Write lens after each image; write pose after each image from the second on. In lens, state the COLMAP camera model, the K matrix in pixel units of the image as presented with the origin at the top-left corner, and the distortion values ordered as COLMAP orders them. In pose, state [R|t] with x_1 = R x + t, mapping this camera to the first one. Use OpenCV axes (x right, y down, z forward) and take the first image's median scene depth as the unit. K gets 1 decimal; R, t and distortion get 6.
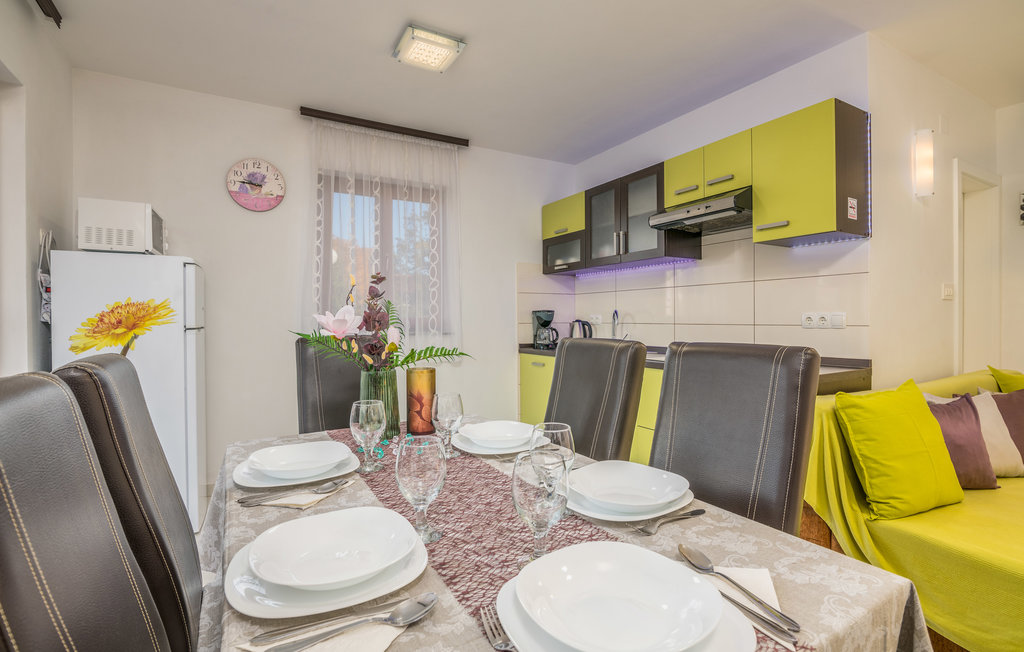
lens RADIAL K [[480.6, 0, 510.4], [0, 480.6, 323.7], [0, 0, 1]] dist [-0.002843, -0.000955]
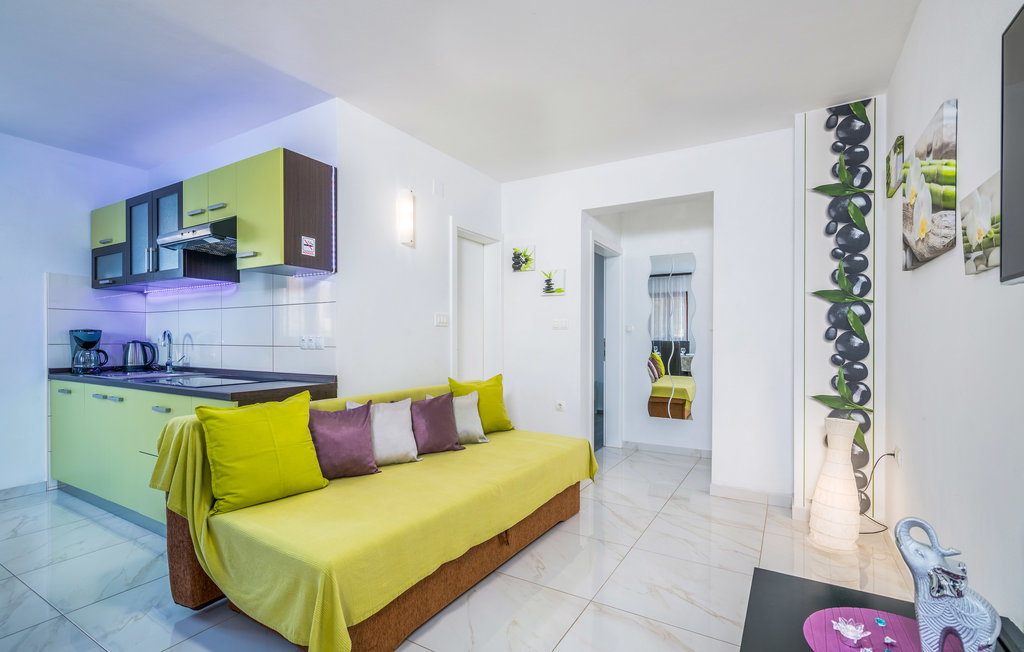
lens RADIAL K [[480.6, 0, 498.6], [0, 480.6, 343.2], [0, 0, 1]] dist [-0.002843, -0.000955]
pose [[0.872929, 0.002326, 0.487841, 0.332603], [-0.000976, 0.999995, -0.003022, -0.001227], [-0.487846, 0.002162, 0.872927, -0.145715]]
